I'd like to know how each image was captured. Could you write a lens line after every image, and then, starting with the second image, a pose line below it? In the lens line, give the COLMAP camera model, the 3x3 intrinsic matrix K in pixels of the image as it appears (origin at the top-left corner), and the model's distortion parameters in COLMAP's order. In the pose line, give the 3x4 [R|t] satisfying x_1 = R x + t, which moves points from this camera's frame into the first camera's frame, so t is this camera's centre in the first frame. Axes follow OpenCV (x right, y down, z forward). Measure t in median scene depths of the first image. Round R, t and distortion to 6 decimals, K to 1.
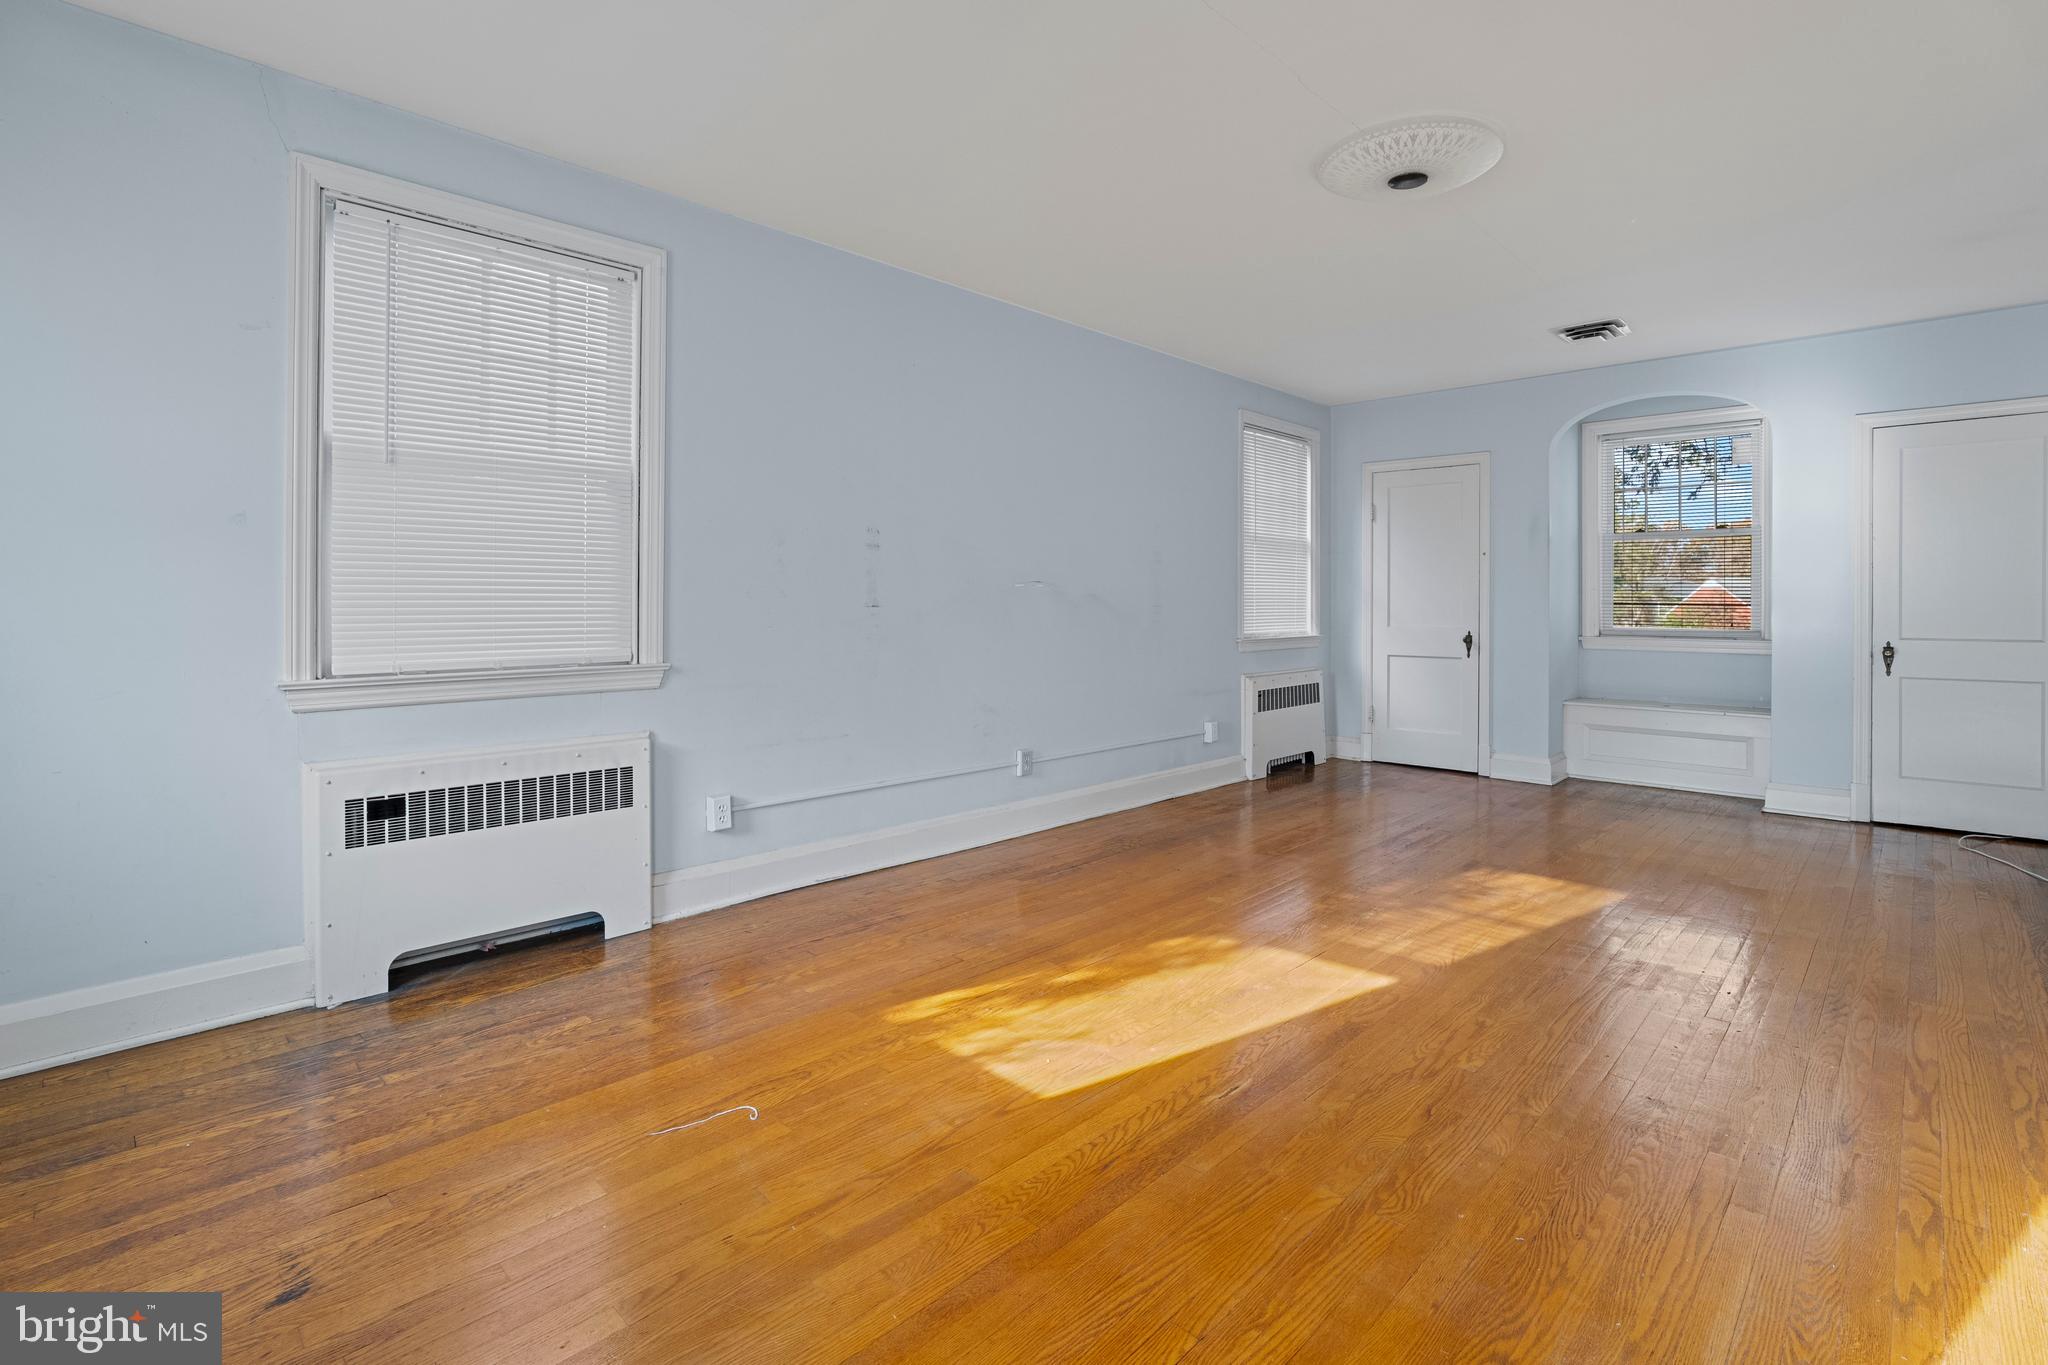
lens RADIAL K [[948.0, 0, 1025.0], [0, 948.0, 593.4], [0, 0, 1]] dist [-0.073717, -0.000213]
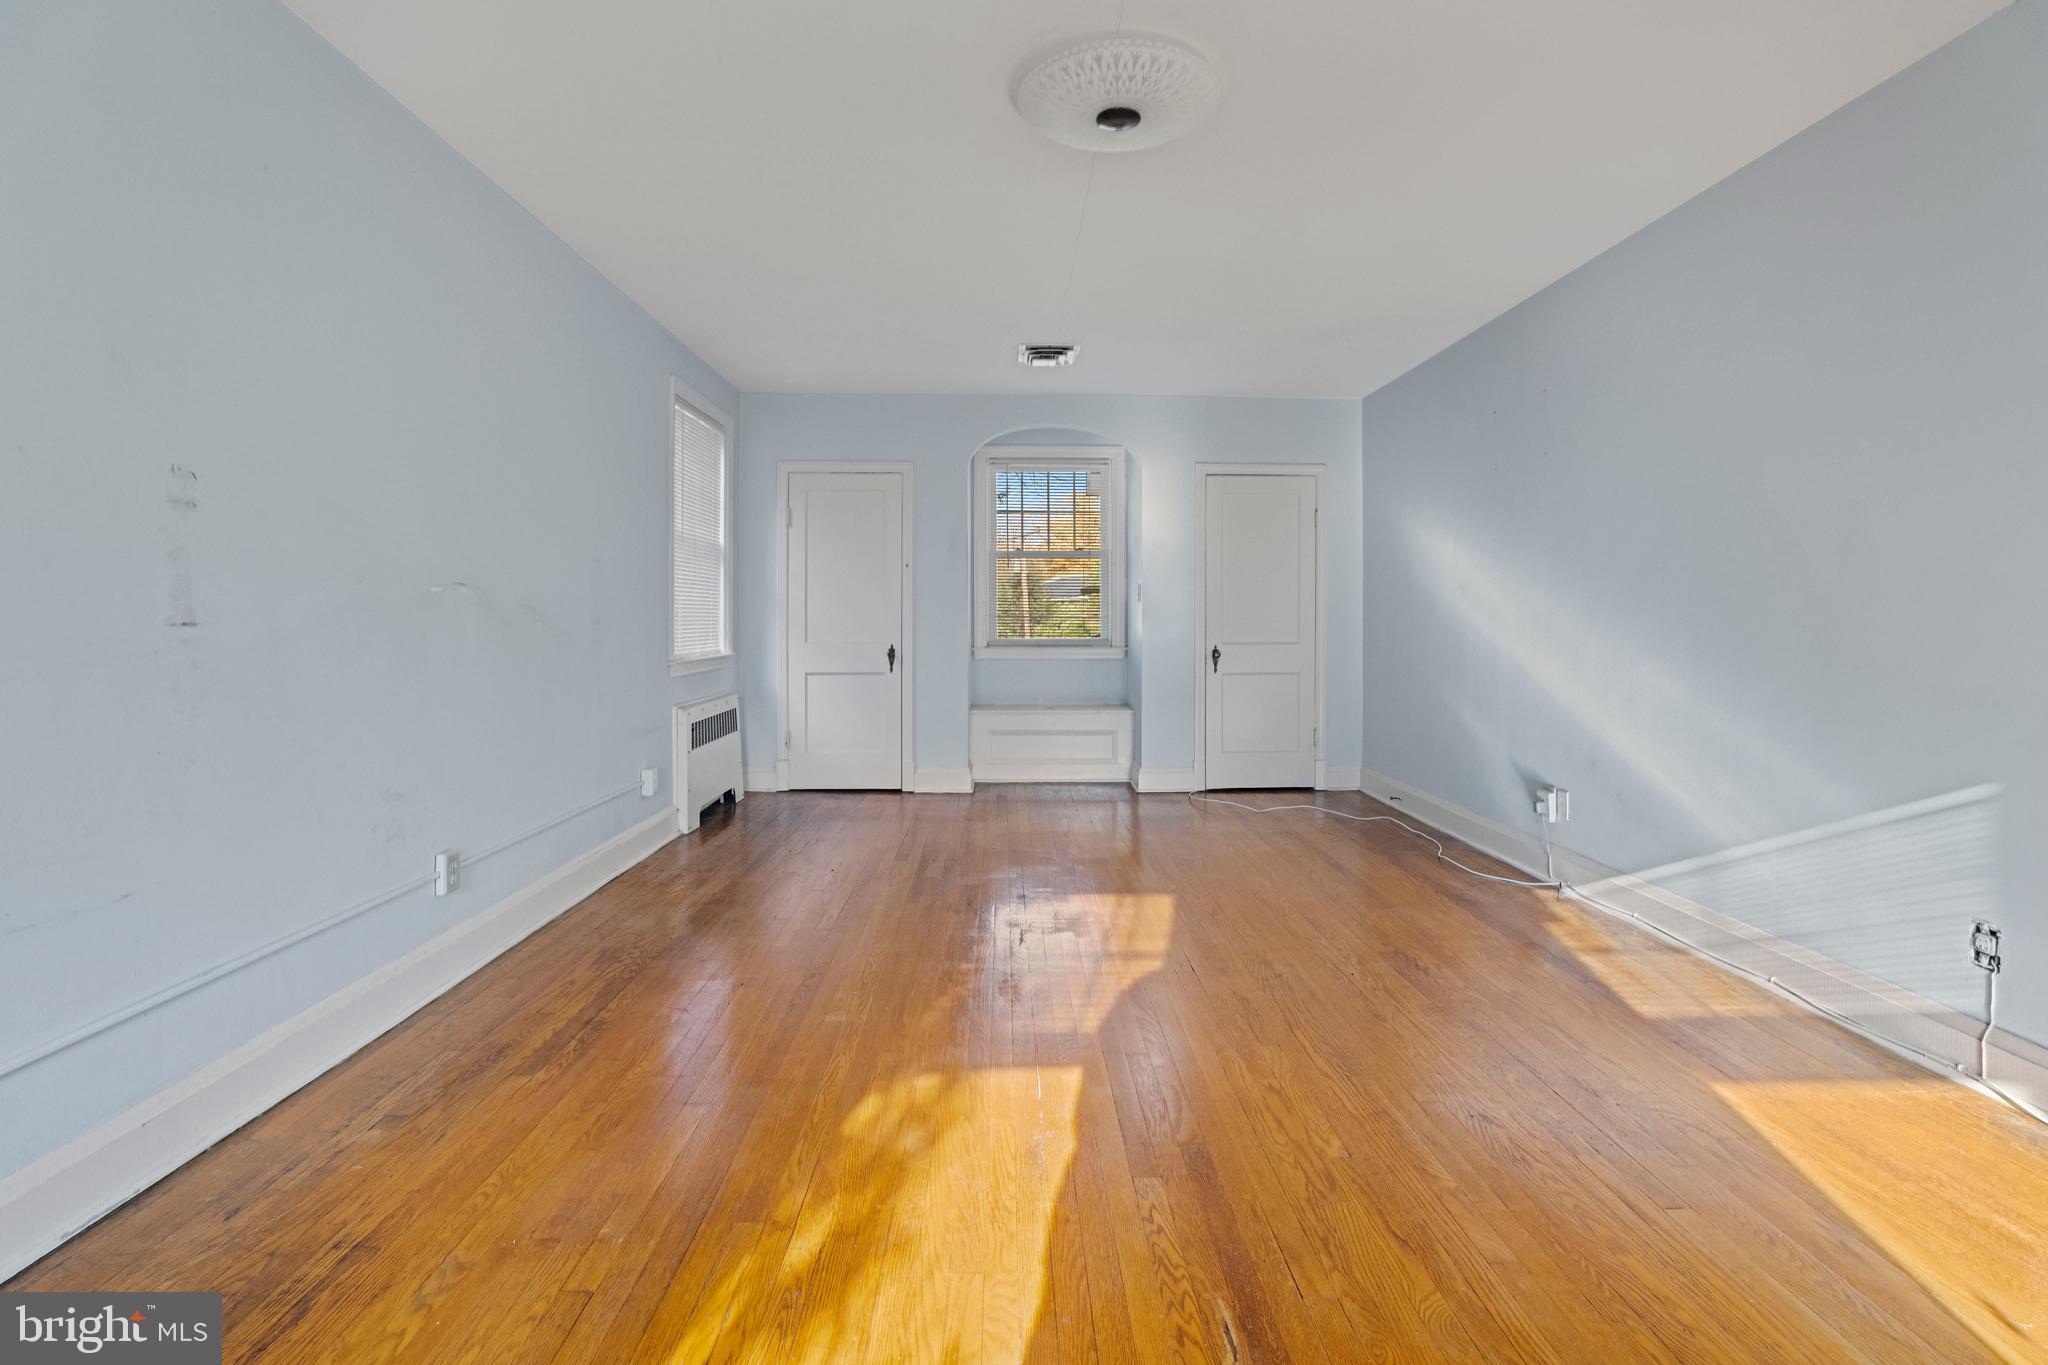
lens RADIAL K [[930.6, 0, 1025.7], [0, 930.6, 618.6], [0, 0, 1]] dist [-0.061930, 0.016699]
pose [[0.698488, -0.006395, 0.715593, -0.123860], [-0.000923, 0.999951, 0.009837, 0.003702], [-0.715621, -0.007531, 0.698448, 0.234957]]
